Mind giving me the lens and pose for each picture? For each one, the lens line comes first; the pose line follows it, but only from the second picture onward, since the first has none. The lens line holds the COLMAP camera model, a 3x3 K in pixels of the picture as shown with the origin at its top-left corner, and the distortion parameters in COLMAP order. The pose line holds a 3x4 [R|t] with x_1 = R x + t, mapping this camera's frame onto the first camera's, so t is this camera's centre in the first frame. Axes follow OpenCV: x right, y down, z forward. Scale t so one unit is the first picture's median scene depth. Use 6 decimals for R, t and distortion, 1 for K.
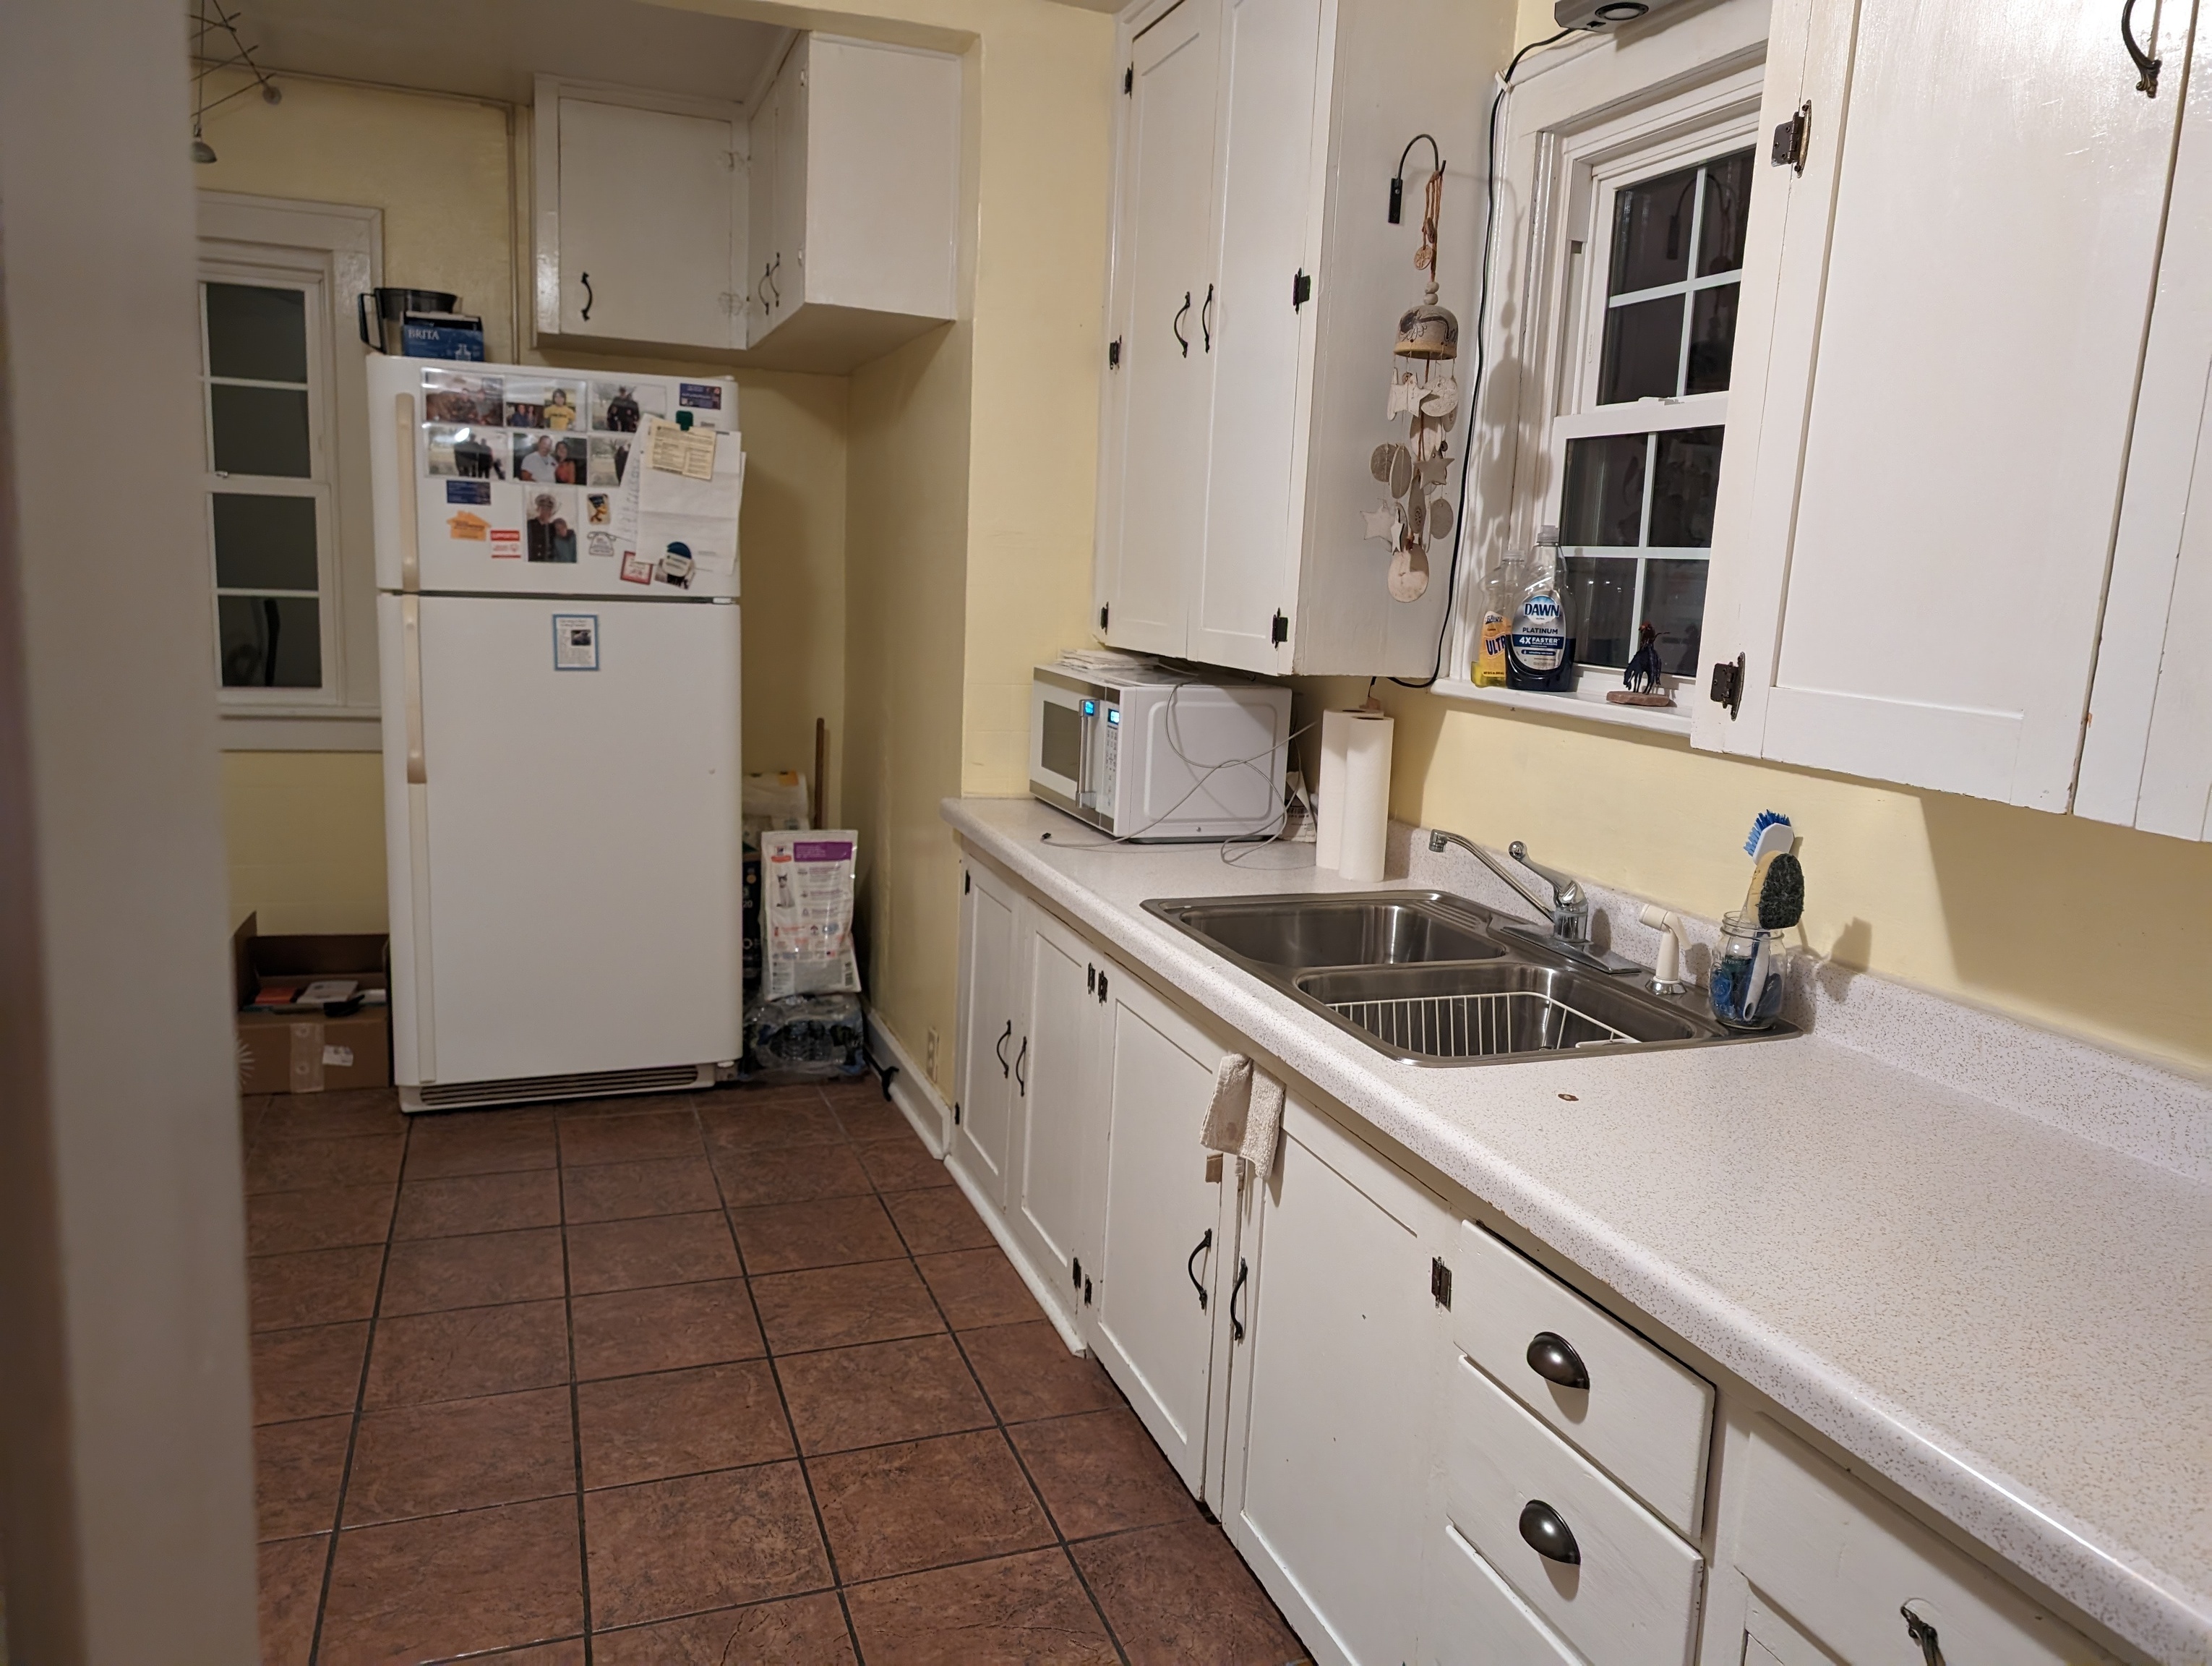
lens RADIAL K [[1584.9, 0, 1108.6], [0, 1584.9, 816.3], [0, 0, 1]] dist [0.005108, -0.007925]
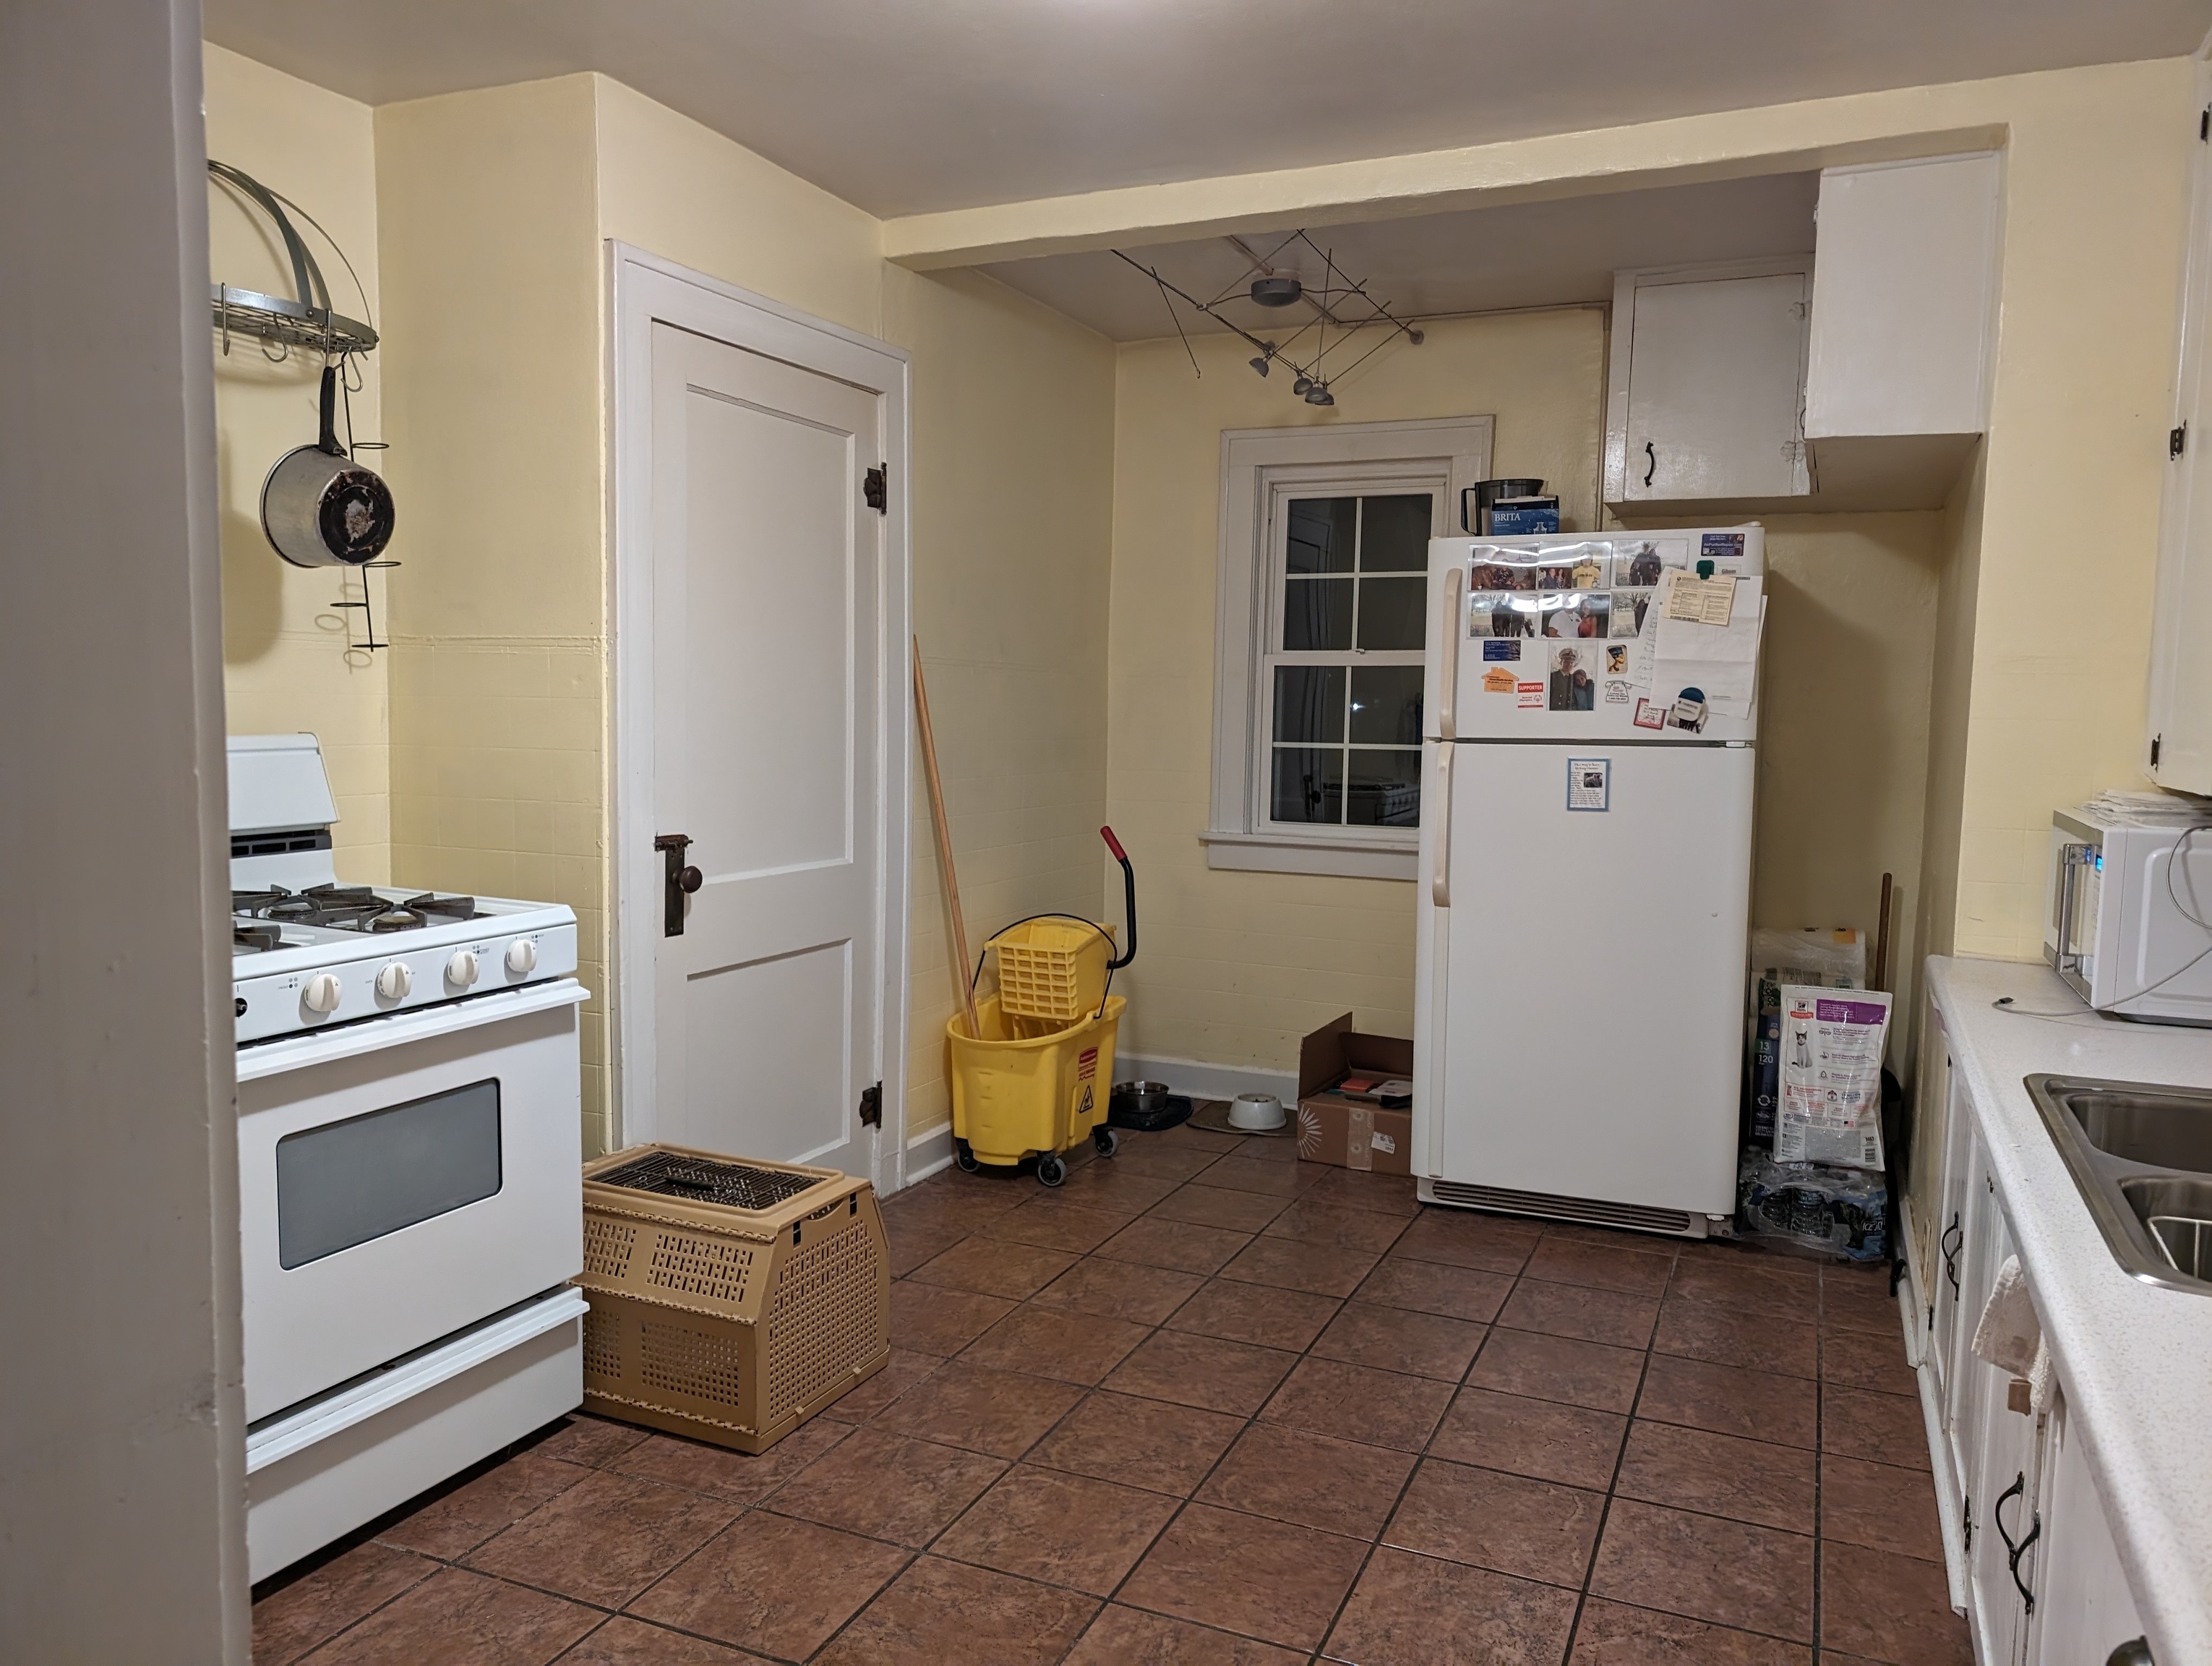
lens RADIAL K [[1556.6, 0, 1106.0], [0, 1556.6, 833.0], [0, 0, 1]] dist [0.003515, -0.005971]
pose [[0.710345, 0.026616, -0.703351, 0.168383], [-0.095865, 0.993631, -0.059218, 0.015255], [0.697295, 0.109491, 0.708372, 0.039684]]
